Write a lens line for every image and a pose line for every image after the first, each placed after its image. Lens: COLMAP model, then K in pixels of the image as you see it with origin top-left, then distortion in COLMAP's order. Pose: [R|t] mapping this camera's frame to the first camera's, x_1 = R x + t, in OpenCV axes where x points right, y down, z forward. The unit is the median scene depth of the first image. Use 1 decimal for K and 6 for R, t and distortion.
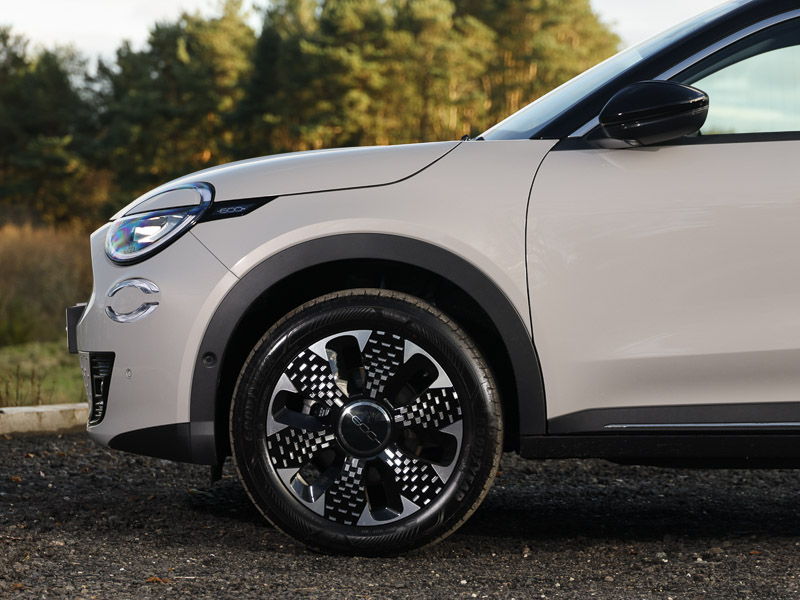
lens RADIAL K [[2664.4, 0, 400.0], [0, 2664.4, 300.0], [0, 0, 1]] dist [-0.089755, -0.423376]
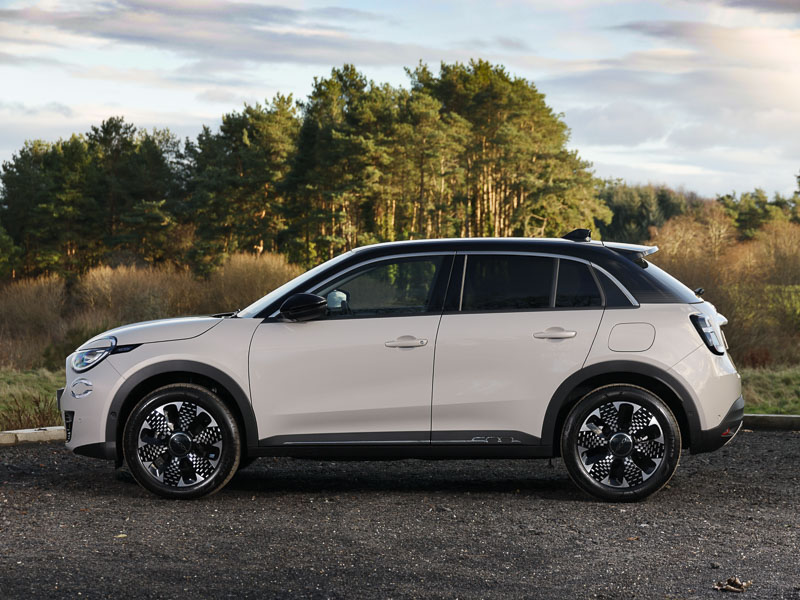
lens RADIAL K [[2000.7, 0, 400.0], [0, 2000.7, 300.0], [0, 0, 1]] dist [0.014892, -0.041679]
pose [[0.999925, -0.006185, -0.010610, 0.188295], [0.006117, 0.999961, -0.006378, -0.062110], [0.010649, 0.006312, 0.999923, -0.704435]]
